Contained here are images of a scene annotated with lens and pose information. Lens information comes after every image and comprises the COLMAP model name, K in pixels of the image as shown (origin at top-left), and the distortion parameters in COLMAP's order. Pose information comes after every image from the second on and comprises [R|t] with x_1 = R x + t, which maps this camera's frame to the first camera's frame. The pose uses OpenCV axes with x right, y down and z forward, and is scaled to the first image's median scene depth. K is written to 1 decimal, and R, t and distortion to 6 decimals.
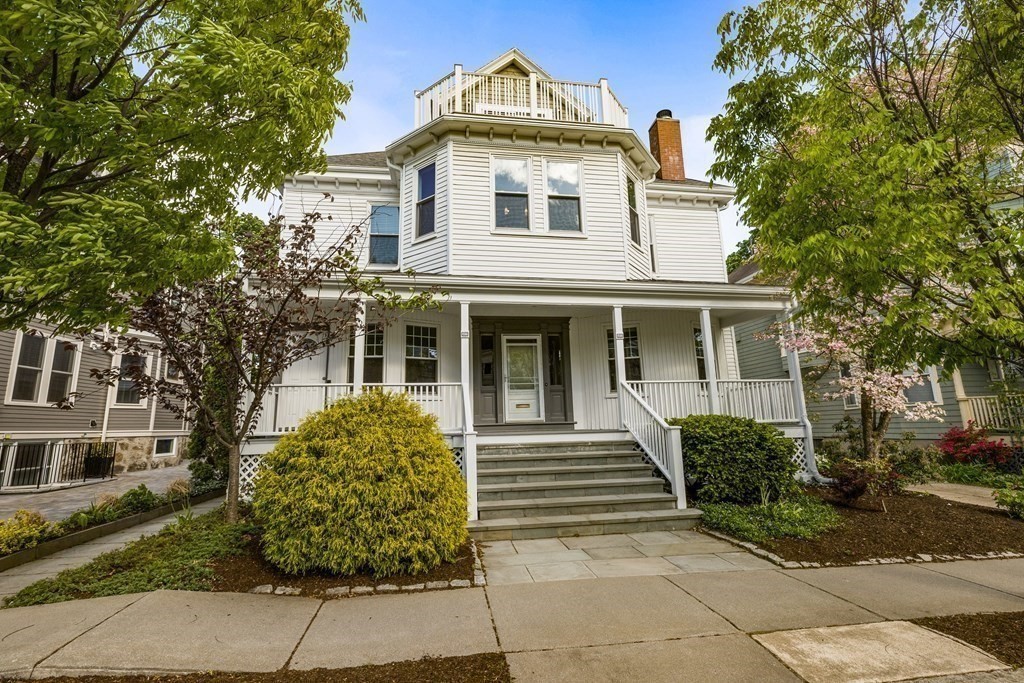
lens RADIAL K [[468.1, 0, 512.6], [0, 468.1, 340.4], [0, 0, 1]] dist [-0.006817, 0.003983]
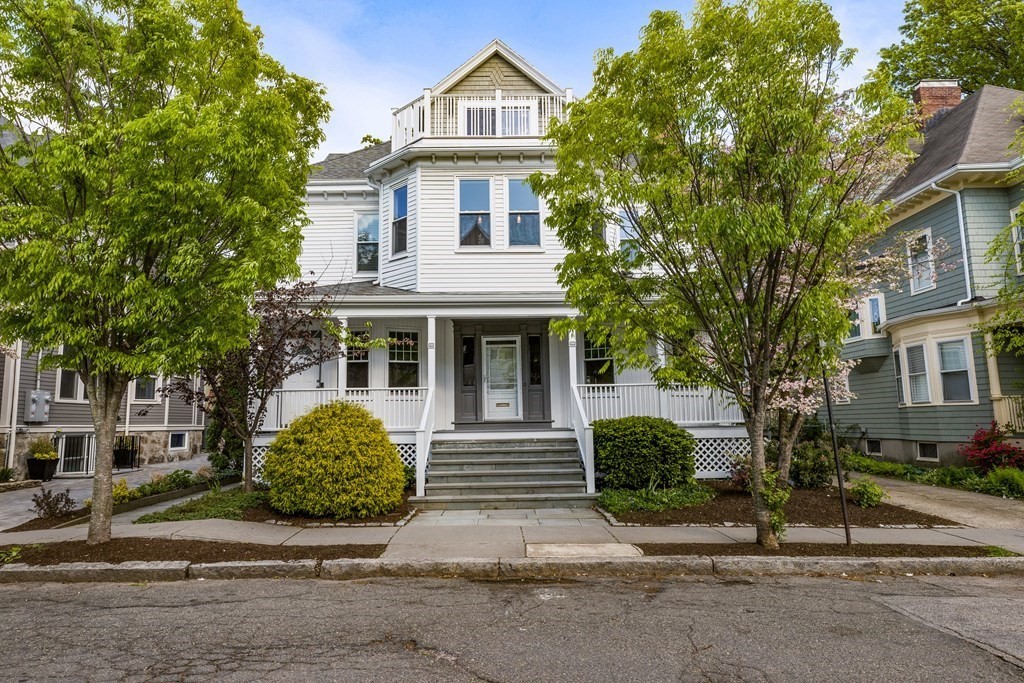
lens RADIAL K [[651.1, 0, 507.8], [0, 651.1, 339.9], [0, 0, 1]] dist [0.004272, -0.001668]
pose [[0.990578, -0.009530, -0.136616, 0.288244], [0.017448, 0.998229, 0.056877, -0.107376], [0.135832, -0.058724, 0.988990, -0.525783]]
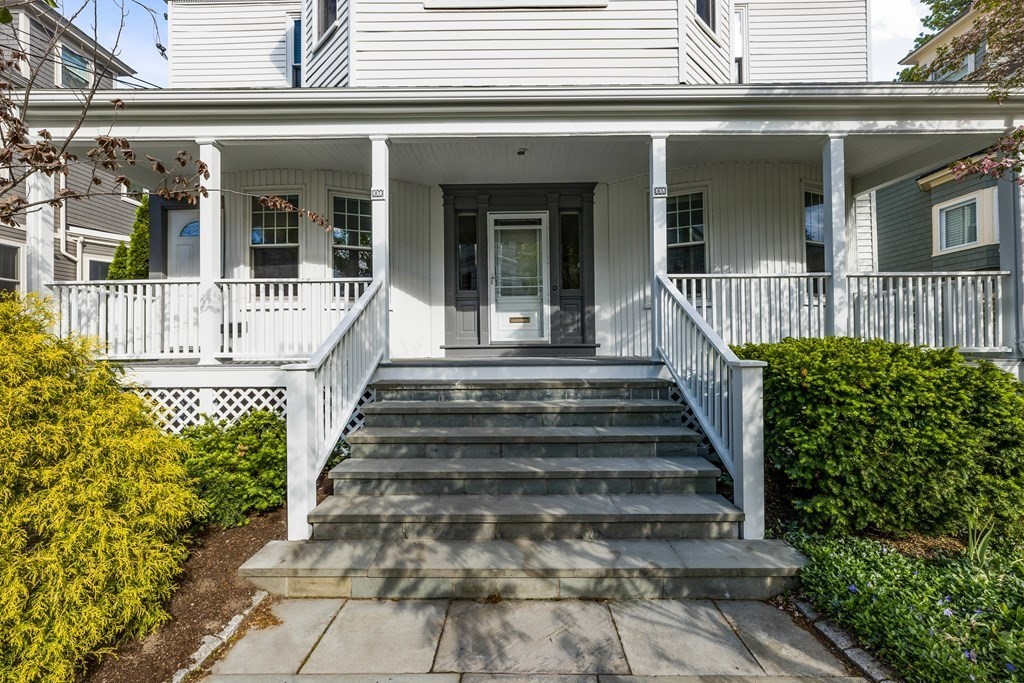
lens RADIAL K [[468.1, 0, 510.9], [0, 468.1, 342.4], [0, 0, 1]] dist [-0.006817, 0.003983]
pose [[0.986292, 0.014521, -0.164371, 0.150358], [0.014747, 0.984378, 0.175449, 0.065432], [0.164351, -0.175468, 0.970670, 0.413755]]
